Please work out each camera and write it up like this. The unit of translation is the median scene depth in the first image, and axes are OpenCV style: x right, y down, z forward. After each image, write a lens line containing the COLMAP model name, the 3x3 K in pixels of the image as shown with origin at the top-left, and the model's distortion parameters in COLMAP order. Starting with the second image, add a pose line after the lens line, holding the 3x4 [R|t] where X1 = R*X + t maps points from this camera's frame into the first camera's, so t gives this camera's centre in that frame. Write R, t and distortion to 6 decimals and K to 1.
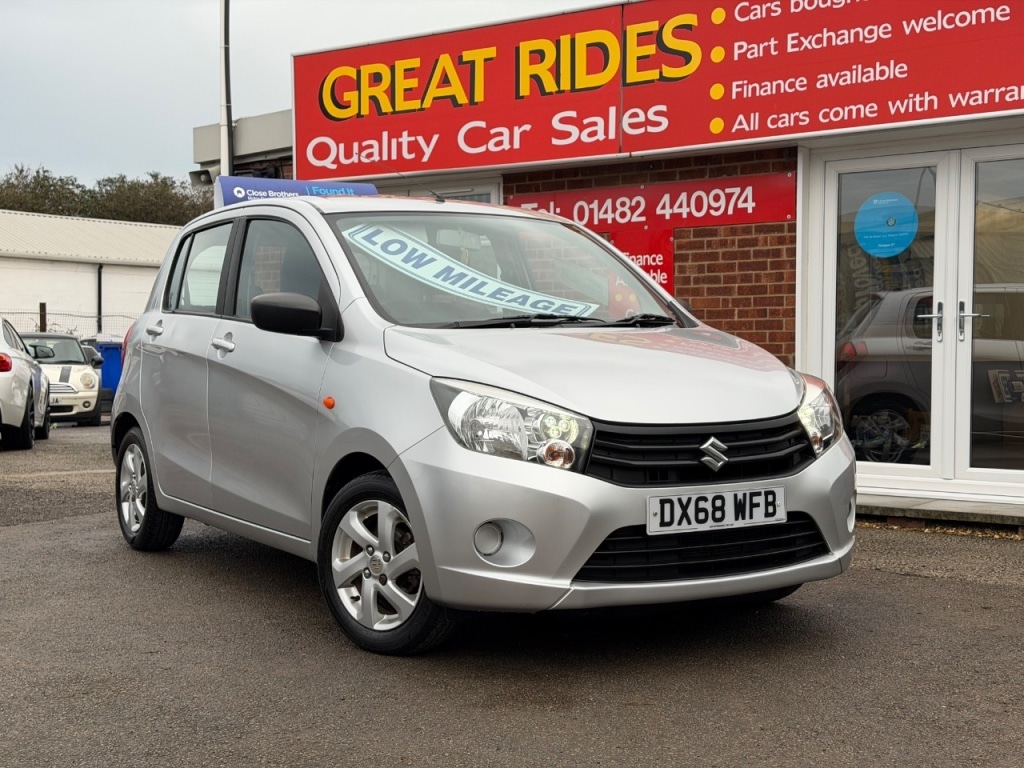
lens RADIAL K [[1411.1, 0, 504.4], [0, 1411.1, 400.1], [0, 0, 1]] dist [0.110868, 0.000000]
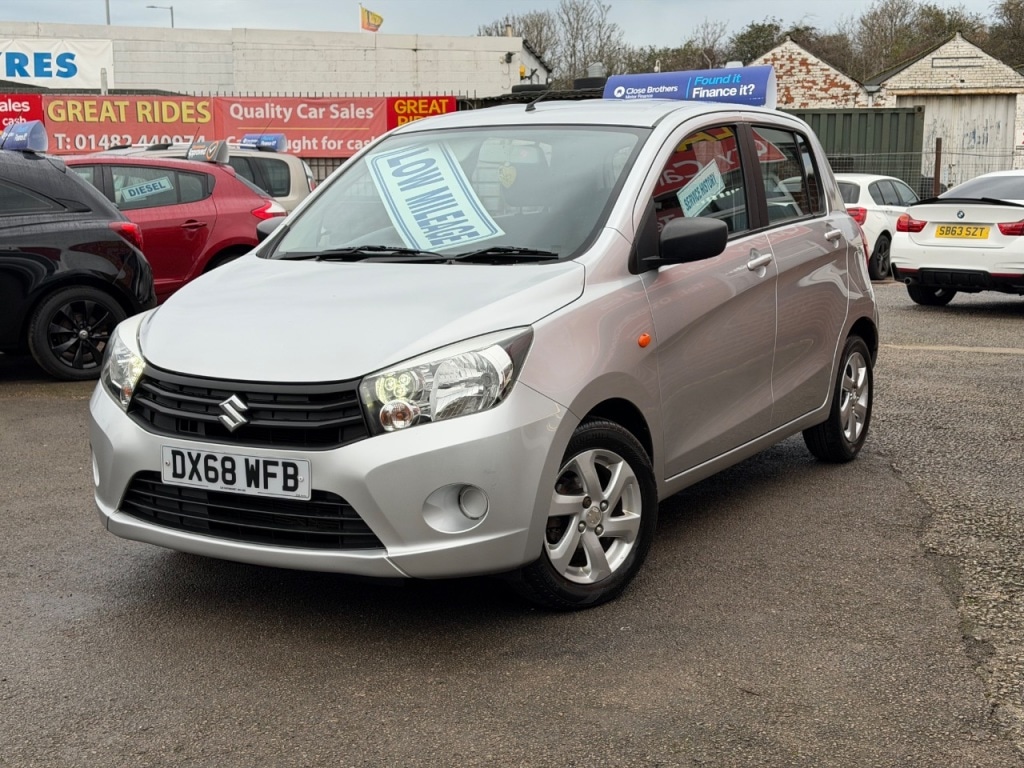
lens RADIAL K [[1411.1, 0, 511.5], [0, 1411.1, 387.1], [0, 0, 1]] dist [0.110868, 0.000000]
pose [[0.484659, 0.126872, -0.865453, 0.842624], [-0.029427, 0.991230, 0.128831, -0.085061], [0.874208, -0.036971, 0.484142, 0.563399]]
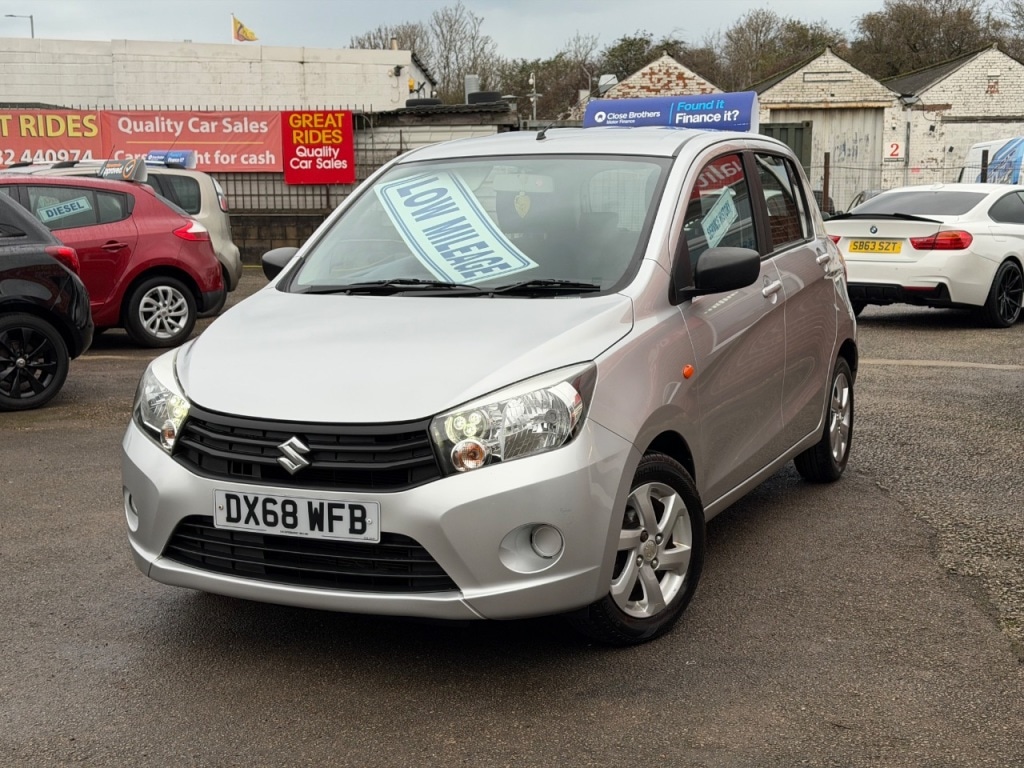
lens RADIAL K [[1411.1, 0, 503.8], [0, 1411.1, 389.2], [0, 0, 1]] dist [0.110868, 0.000000]
pose [[0.558308, 0.112852, -0.821922, 0.782588], [-0.022553, 0.992404, 0.120940, -0.095498], [0.829327, -0.048985, 0.556612, 0.480813]]
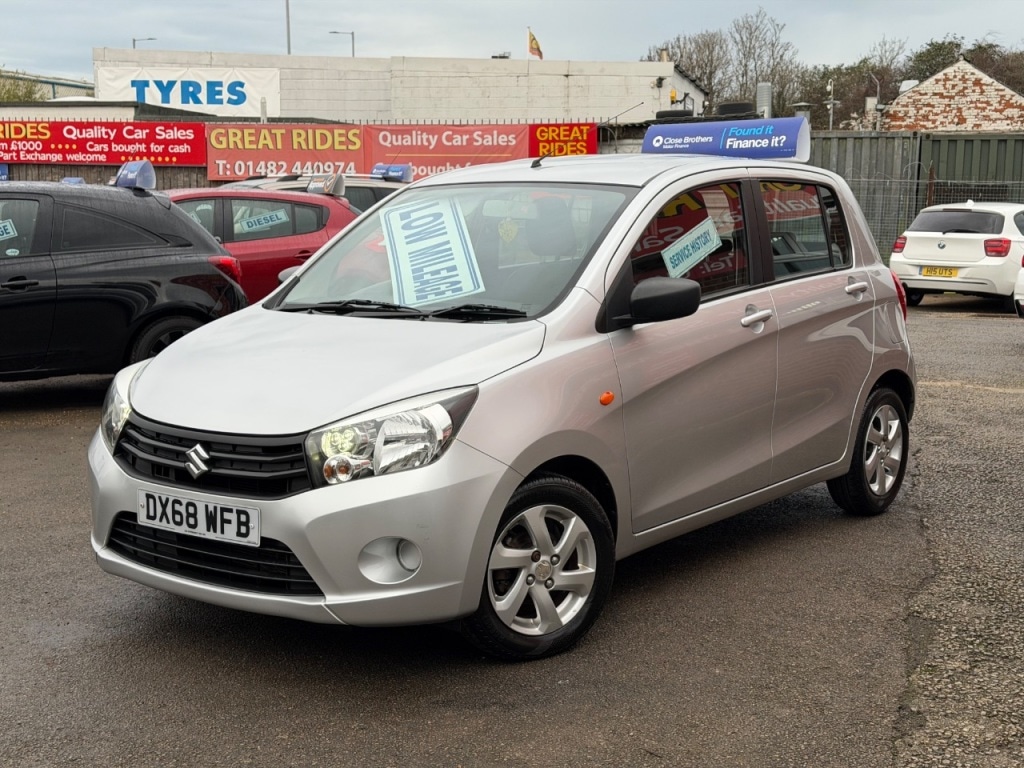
lens RADIAL K [[1411.1, 0, 505.9], [0, 1411.1, 386.8], [0, 0, 1]] dist [0.110868, 0.000000]
pose [[0.370842, 0.125605, -0.920163, 0.917335], [-0.037663, 0.992031, 0.120236, -0.114519], [0.927932, -0.009933, 0.372618, 0.662240]]
